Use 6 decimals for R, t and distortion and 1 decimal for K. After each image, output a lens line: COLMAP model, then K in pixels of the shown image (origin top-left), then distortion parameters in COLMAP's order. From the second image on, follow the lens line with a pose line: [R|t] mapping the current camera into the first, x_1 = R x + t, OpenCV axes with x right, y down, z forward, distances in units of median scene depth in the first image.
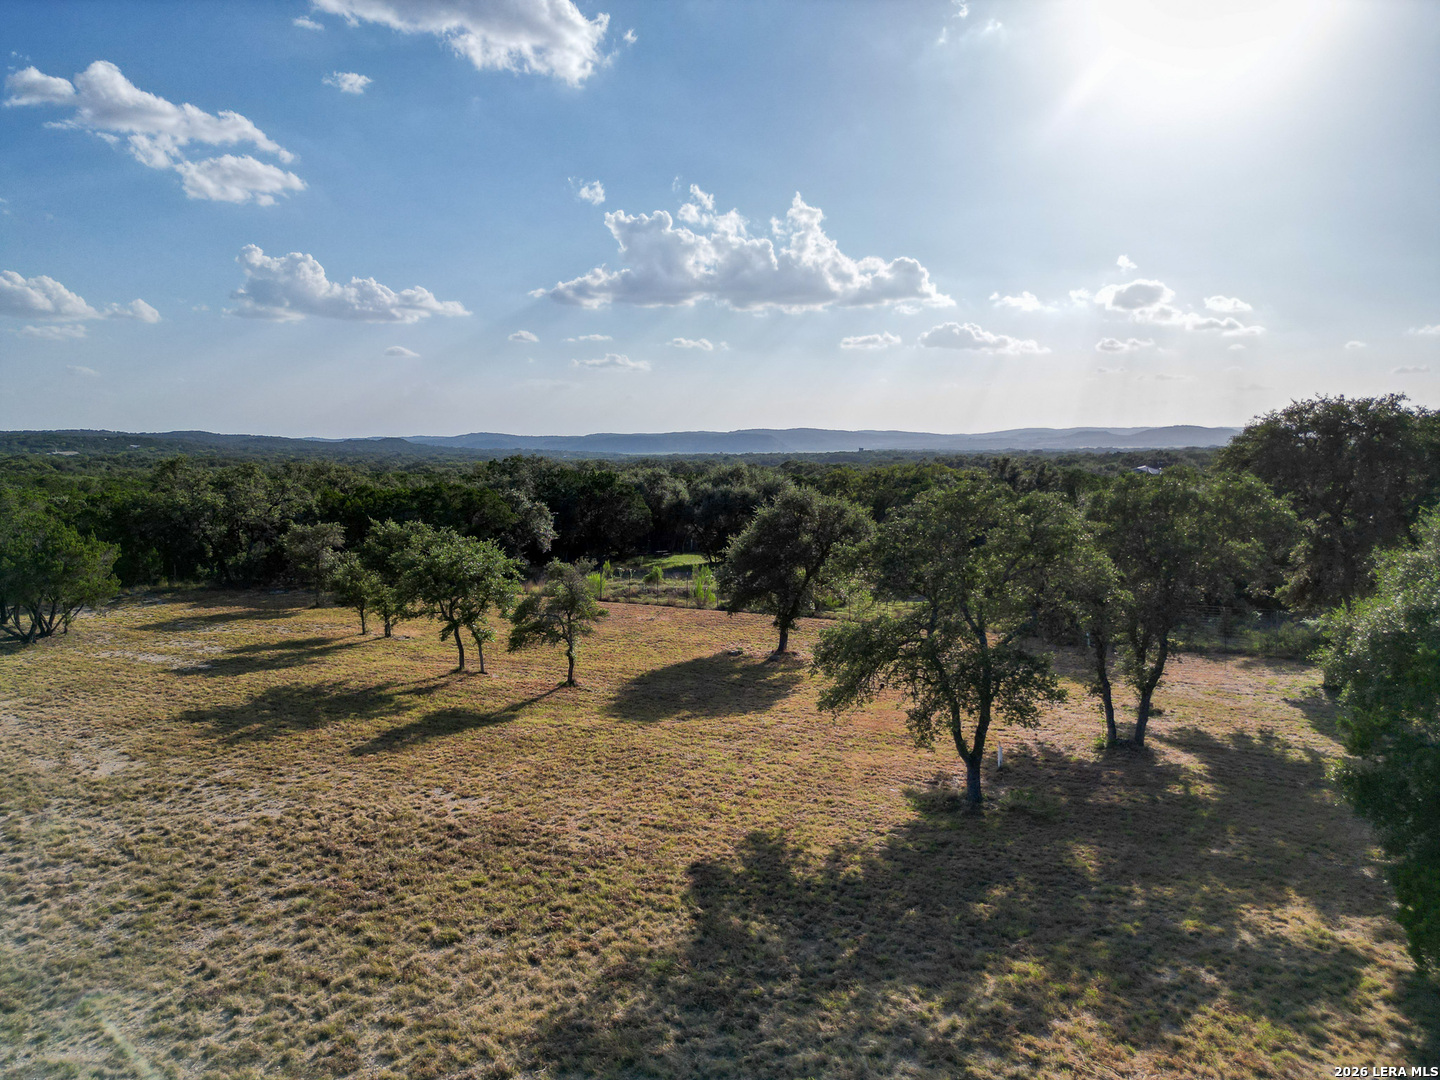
lens RADIAL K [[1018.8, 0, 726.9], [0, 1018.8, 532.6], [0, 0, 1]] dist [0.036173, -0.024287]
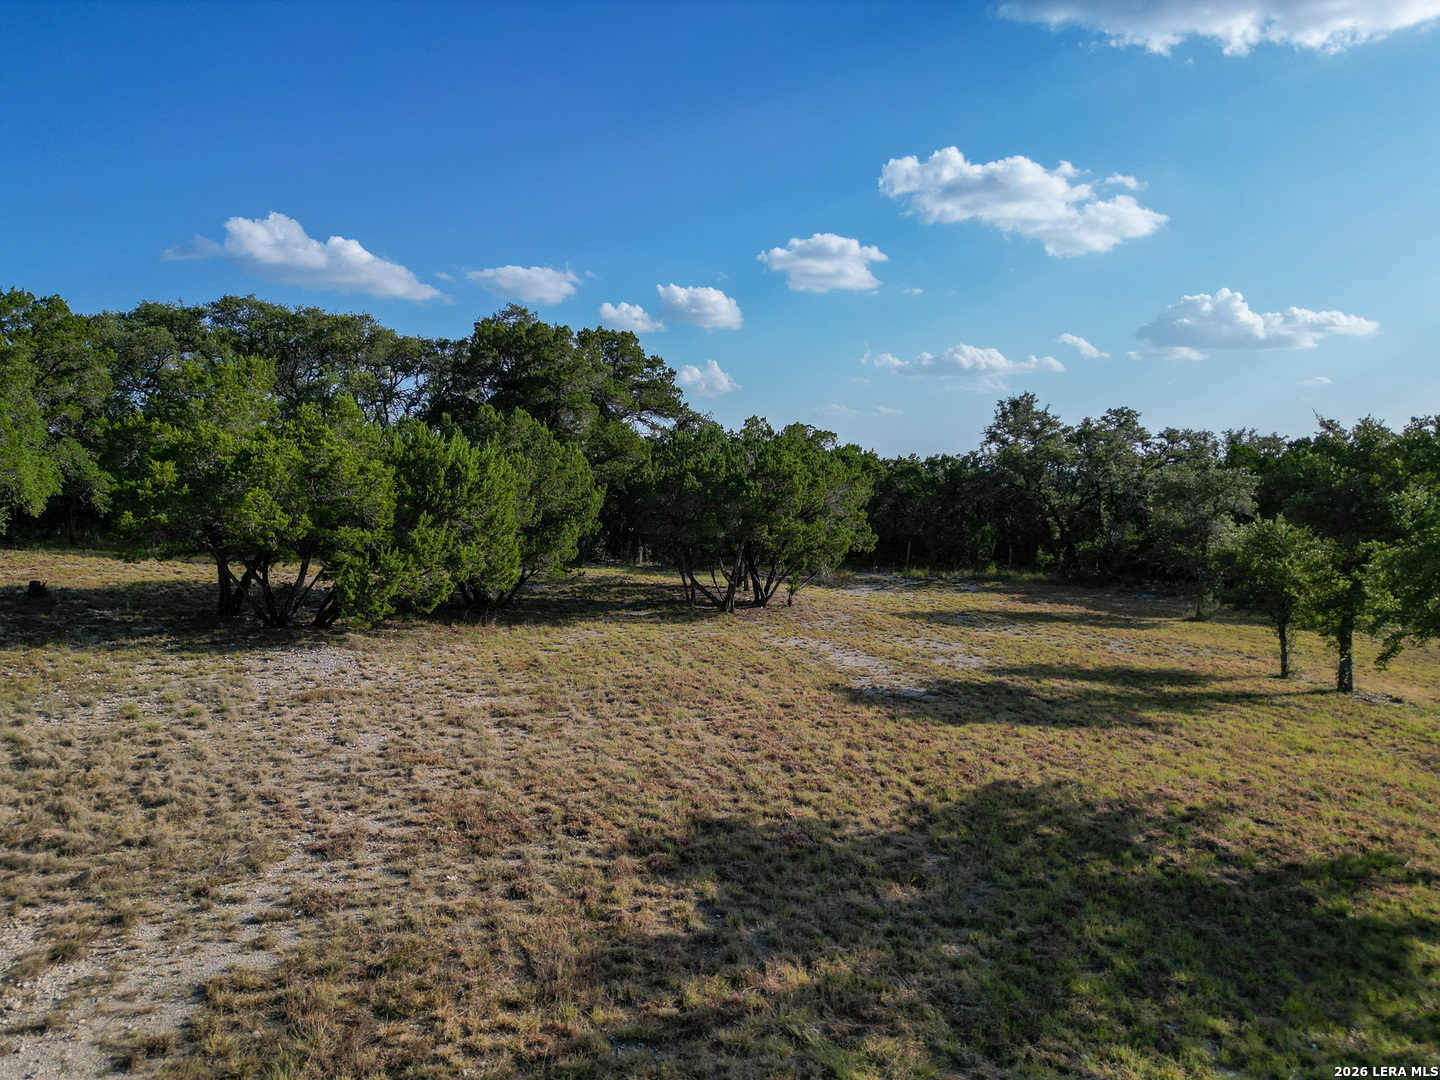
lens RADIAL K [[1018.8, 0, 720.4], [0, 1018.8, 543.6], [0, 0, 1]] dist [0.036173, -0.024287]
pose [[0.659092, 0.048260, -0.750512, -0.016234], [-0.067626, 0.997699, 0.004766, 0.004928], [0.749016, 0.047613, 0.660839, 0.045828]]
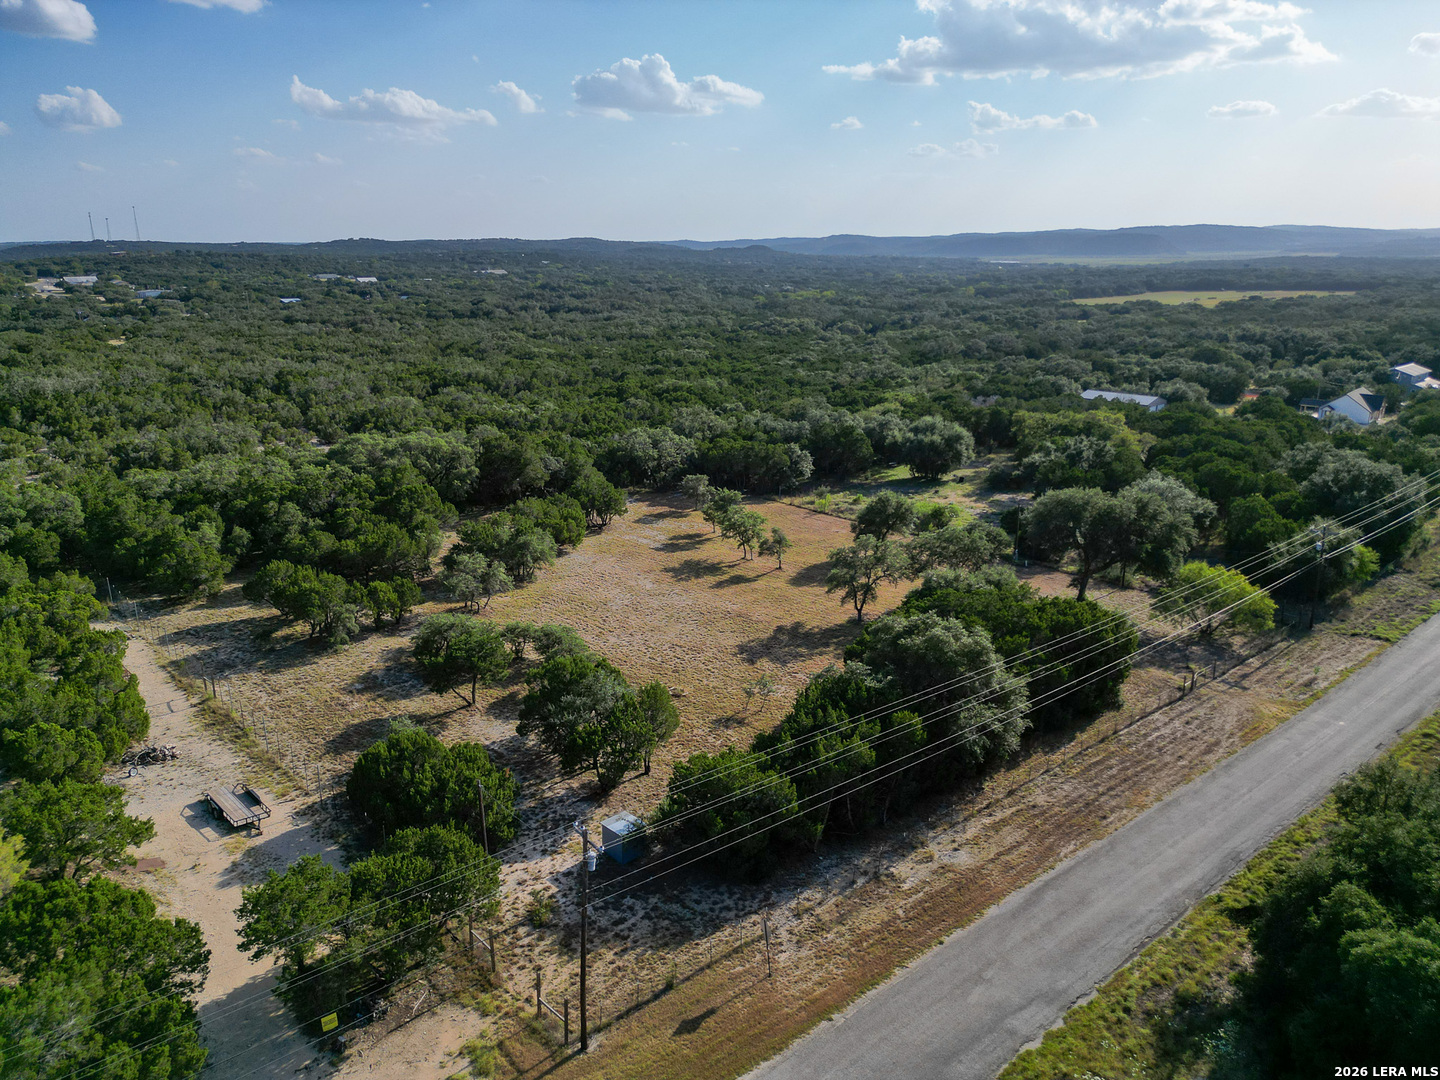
lens RADIAL K [[1018.8, 0, 724.0], [0, 1018.8, 548.0], [0, 0, 1]] dist [0.036173, -0.024287]
pose [[0.940513, 0.097624, -0.325429, 0.042256], [-0.029129, 0.977473, 0.209043, -0.033898], [0.338506, -0.187128, 0.922170, -0.113739]]
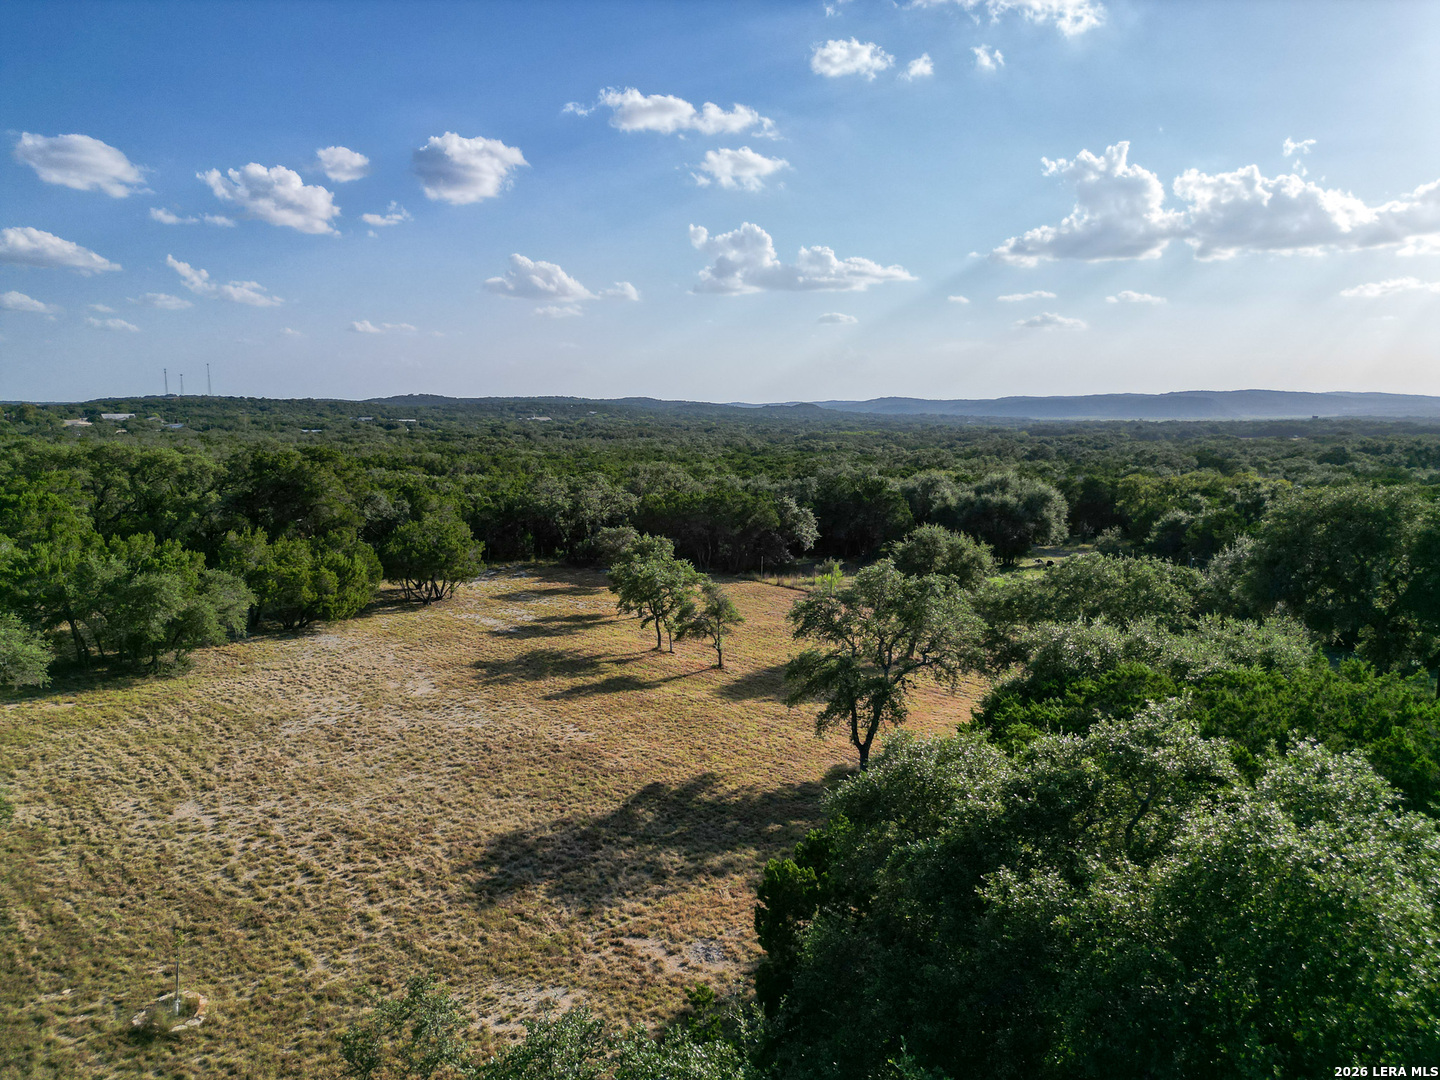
lens RADIAL K [[1018.8, 0, 727.0], [0, 1018.8, 512.0], [0, 0, 1]] dist [0.036173, -0.024287]
pose [[0.922668, 0.043273, -0.383160, 0.026847], [-0.037313, 0.999039, 0.022977, -0.006901], [0.383786, -0.006904, 0.923396, -0.021232]]
